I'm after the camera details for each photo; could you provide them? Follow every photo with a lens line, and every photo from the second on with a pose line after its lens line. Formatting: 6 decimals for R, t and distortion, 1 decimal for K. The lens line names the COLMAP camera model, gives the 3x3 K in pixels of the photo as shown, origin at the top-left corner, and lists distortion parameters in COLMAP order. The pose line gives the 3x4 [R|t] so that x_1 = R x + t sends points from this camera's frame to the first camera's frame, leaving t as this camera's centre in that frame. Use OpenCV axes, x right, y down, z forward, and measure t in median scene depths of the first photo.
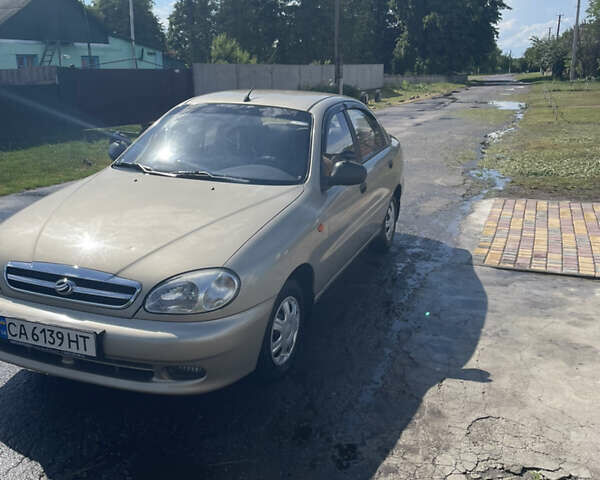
lens RADIAL K [[602.4, 0, 300.8], [0, 602.4, 244.4], [0, 0, 1]] dist [0.080118, -0.126585]
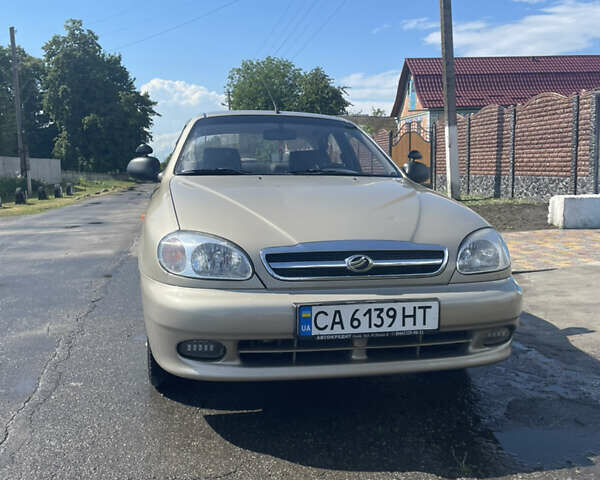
lens RADIAL K [[602.4, 0, 300.8], [0, 602.4, 244.4], [0, 0, 1]] dist [0.080118, -0.126585]
pose [[0.843283, -0.074714, 0.532251, -0.909982], [0.161476, 0.979760, -0.118305, 0.131566], [-0.512639, 0.185710, 0.838280, 0.338919]]
